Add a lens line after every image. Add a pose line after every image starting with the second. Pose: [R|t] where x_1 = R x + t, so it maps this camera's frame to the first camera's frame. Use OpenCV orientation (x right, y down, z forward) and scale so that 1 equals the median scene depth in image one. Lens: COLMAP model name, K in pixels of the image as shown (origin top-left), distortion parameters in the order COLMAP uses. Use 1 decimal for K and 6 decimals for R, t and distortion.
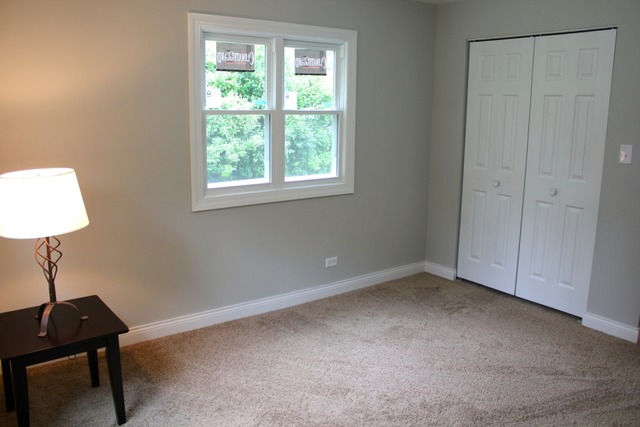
lens RADIAL K [[542.8, 0, 320.6], [0, 542.8, 204.8], [0, 0, 1]] dist [-0.160930, 0.157781]
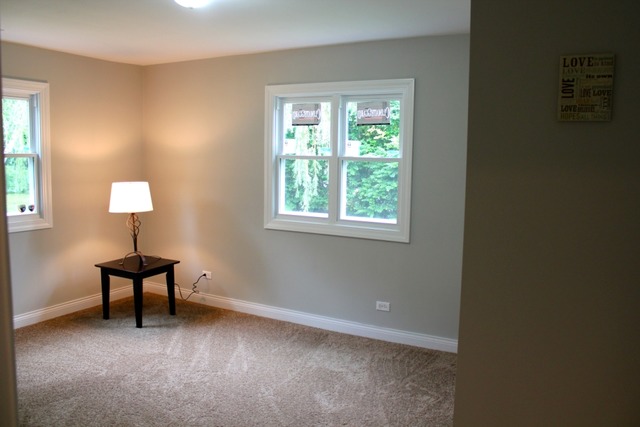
lens RADIAL K [[542.8, 0, 320.6], [0, 542.8, 204.8], [0, 0, 1]] dist [-0.160930, 0.157781]
pose [[0.399079, 0.075178, -0.913829, 1.048793], [-0.189205, 0.981936, -0.001847, -0.067588], [0.897183, 0.173639, 0.406094, 0.543989]]
